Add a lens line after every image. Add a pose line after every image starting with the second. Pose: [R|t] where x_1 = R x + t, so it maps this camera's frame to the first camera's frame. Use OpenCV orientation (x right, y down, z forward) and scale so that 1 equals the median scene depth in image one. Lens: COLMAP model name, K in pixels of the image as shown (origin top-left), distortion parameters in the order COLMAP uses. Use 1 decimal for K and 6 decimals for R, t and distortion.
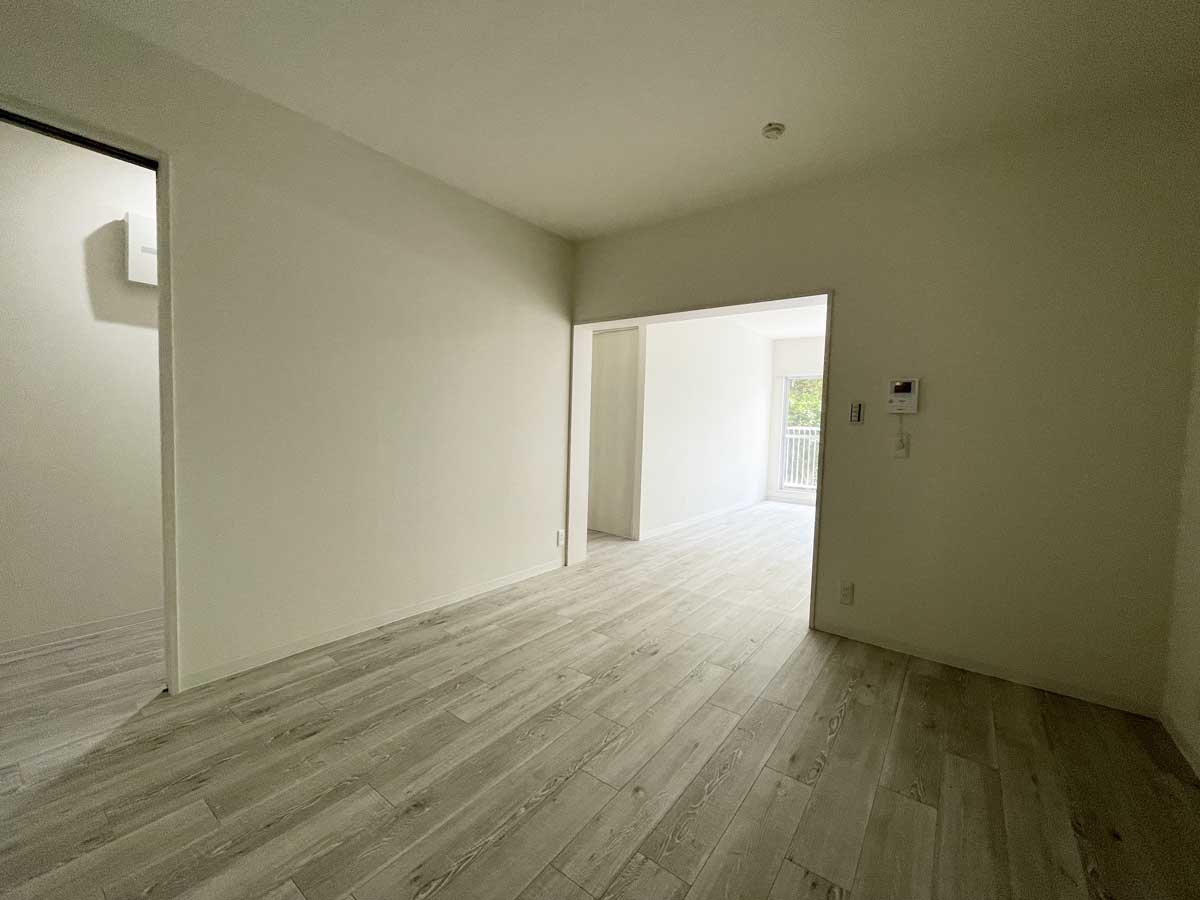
lens RADIAL K [[489.0, 0, 600.0], [0, 489.0, 450.0], [0, 0, 1]] dist [0.002250, 0.000318]
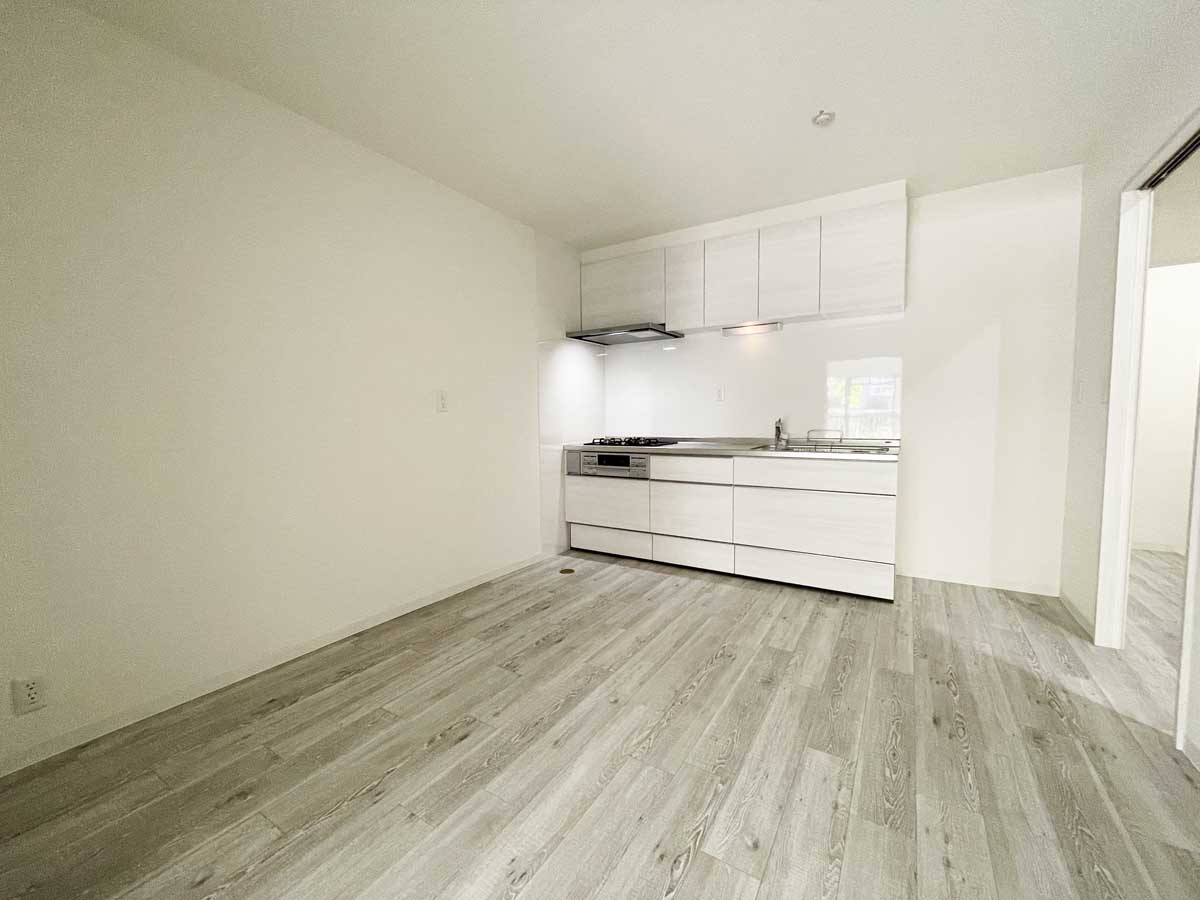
lens RADIAL K [[489.0, 0, 600.0], [0, 489.0, 450.0], [0, 0, 1]] dist [0.002250, 0.000318]
pose [[-0.996568, -0.011596, -0.081961, 0.194147], [-0.021860, 0.991858, 0.125462, -0.088809], [0.079838, 0.126823, -0.988707, 1.860621]]
